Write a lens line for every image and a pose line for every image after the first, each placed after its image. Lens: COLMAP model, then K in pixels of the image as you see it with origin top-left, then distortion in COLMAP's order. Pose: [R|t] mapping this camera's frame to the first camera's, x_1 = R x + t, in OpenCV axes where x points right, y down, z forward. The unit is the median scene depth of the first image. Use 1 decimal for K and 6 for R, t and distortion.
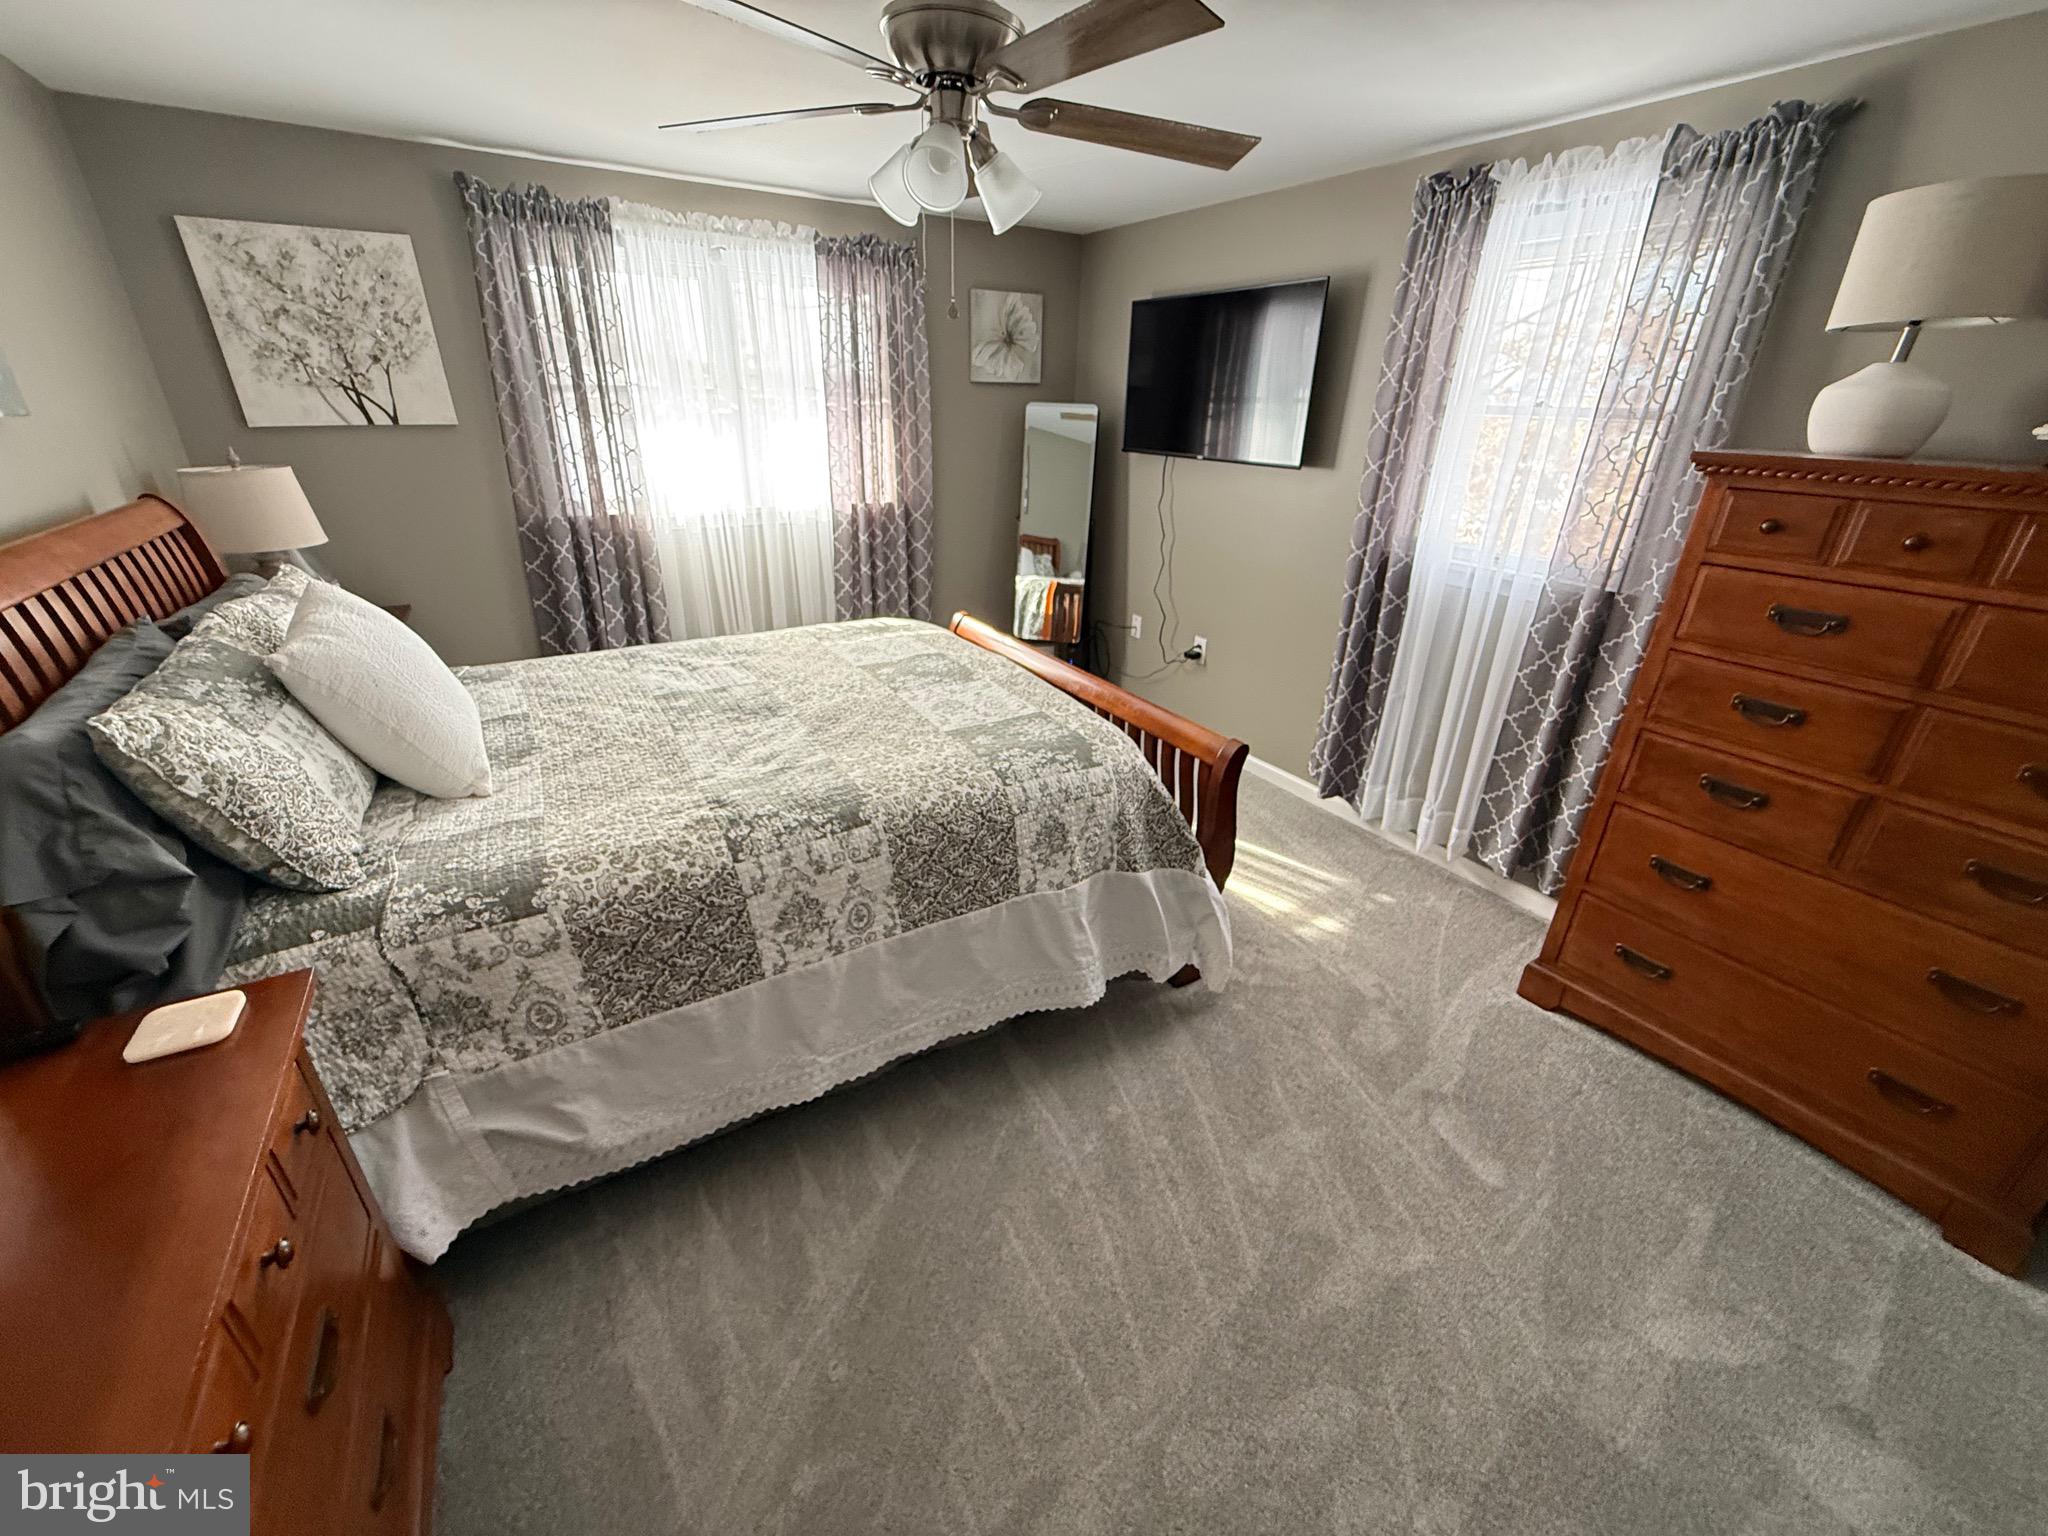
lens RADIAL K [[814.9, 0, 1020.7], [0, 814.9, 766.9], [0, 0, 1]] dist [0.000938, -0.000432]
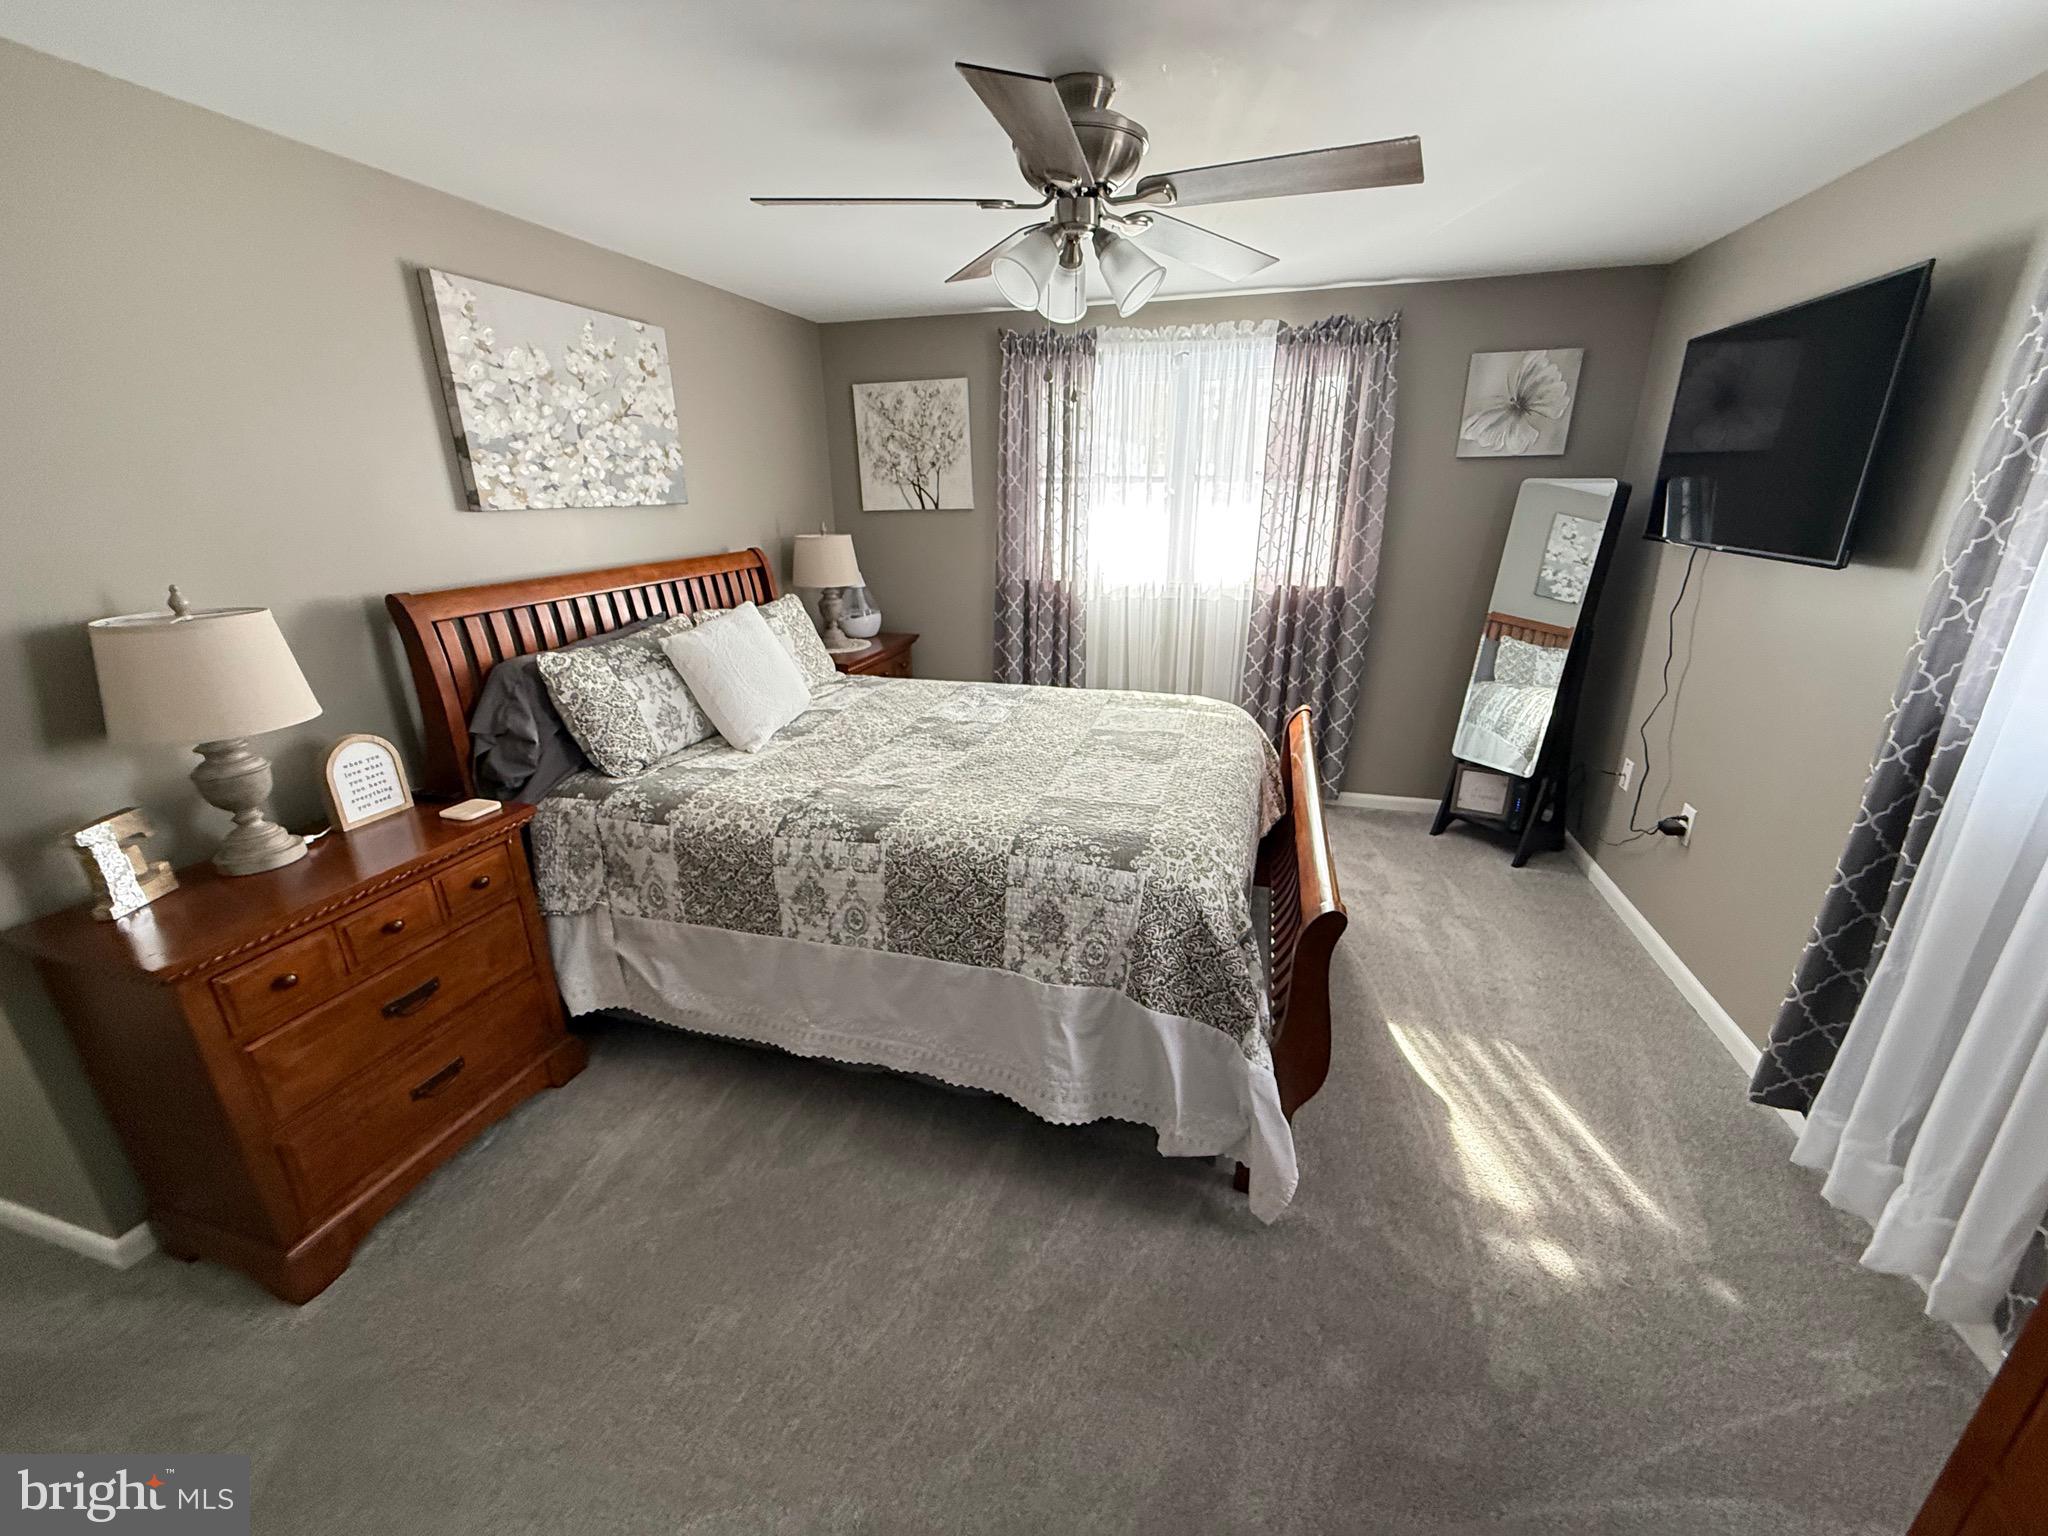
lens RADIAL K [[814.9, 0, 1020.7], [0, 814.9, 766.9], [0, 0, 1]] dist [0.000938, -0.000432]
pose [[0.677338, 0.215771, -0.703318, 0.612791], [-0.281371, 0.959315, 0.023330, -0.096798], [0.679738, 0.182091, 0.710492, 0.264075]]
